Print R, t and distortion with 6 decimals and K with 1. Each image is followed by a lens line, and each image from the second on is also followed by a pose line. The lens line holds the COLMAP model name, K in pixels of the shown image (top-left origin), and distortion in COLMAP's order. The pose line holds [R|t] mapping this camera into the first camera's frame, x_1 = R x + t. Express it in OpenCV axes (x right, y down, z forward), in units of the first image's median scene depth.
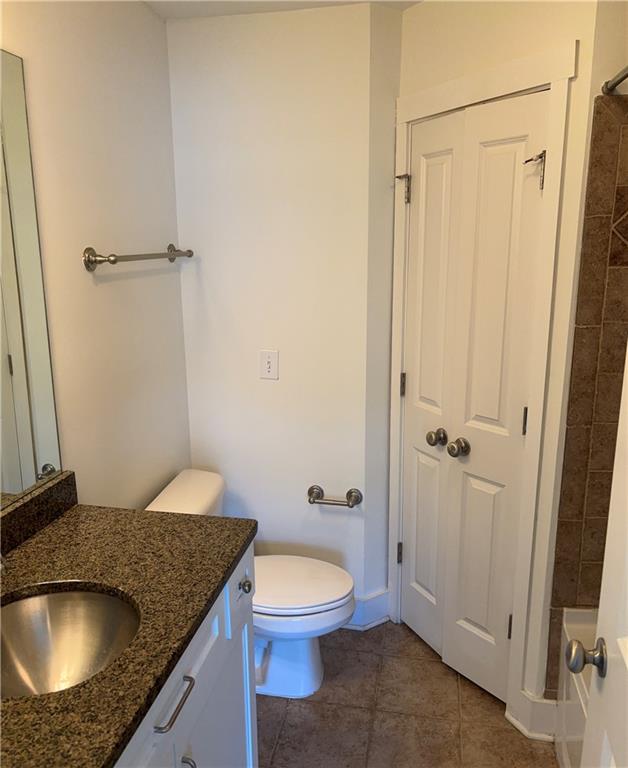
lens RADIAL K [[621.8, 0, 314.0], [0, 621.8, 384.0], [0, 0, 1]] dist [0.050050, -0.098388]
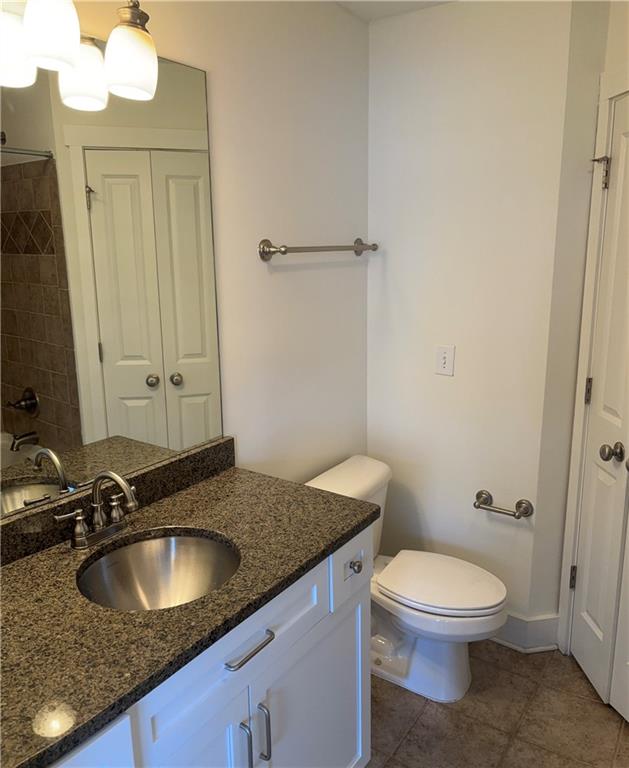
lens RADIAL K [[627.0, 0, 314.5], [0, 627.0, 384.0], [0, 0, 1]] dist [0.005600, -0.004139]
pose [[0.914970, 0.079905, -0.395532, 0.148234], [-0.082810, 0.996518, 0.009755, 0.015473], [0.394934, 0.023829, 0.918400, 0.015317]]
